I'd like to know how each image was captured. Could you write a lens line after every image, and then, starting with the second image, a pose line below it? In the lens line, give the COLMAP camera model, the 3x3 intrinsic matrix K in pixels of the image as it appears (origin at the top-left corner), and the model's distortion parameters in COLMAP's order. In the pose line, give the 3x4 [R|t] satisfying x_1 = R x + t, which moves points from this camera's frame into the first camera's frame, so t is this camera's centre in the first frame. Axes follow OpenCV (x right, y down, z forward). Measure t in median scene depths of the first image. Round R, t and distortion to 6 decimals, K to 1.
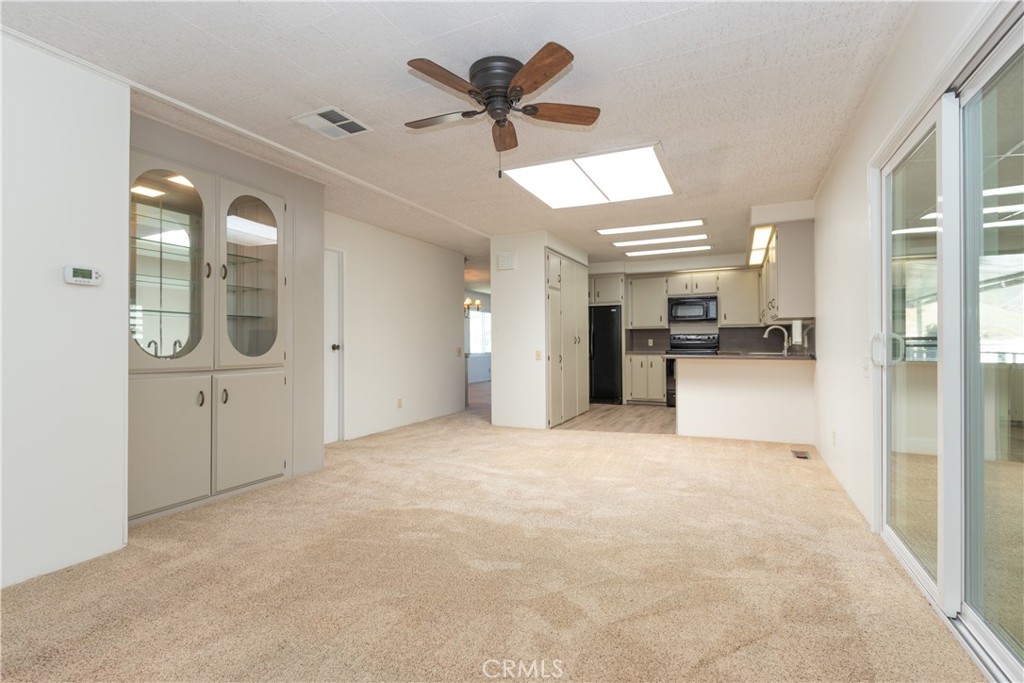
lens RADIAL K [[489.0, 0, 515.5], [0, 489.0, 342.5], [0, 0, 1]] dist [0.009889, -0.005842]
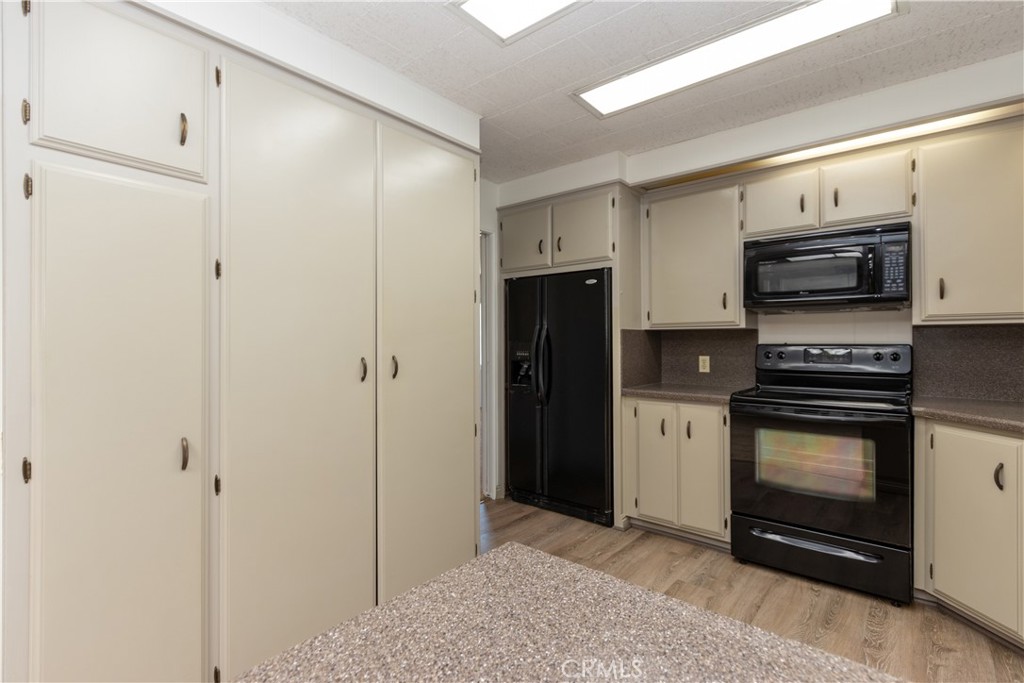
lens RADIAL K [[489.0, 0, 507.1], [0, 489.0, 343.0], [0, 0, 1]] dist [0.009889, -0.005842]
pose [[0.964156, 0.006346, -0.265262, 0.238887], [-0.005820, 0.999979, 0.002768, -0.017894], [0.265274, -0.001125, 0.964172, 0.608635]]
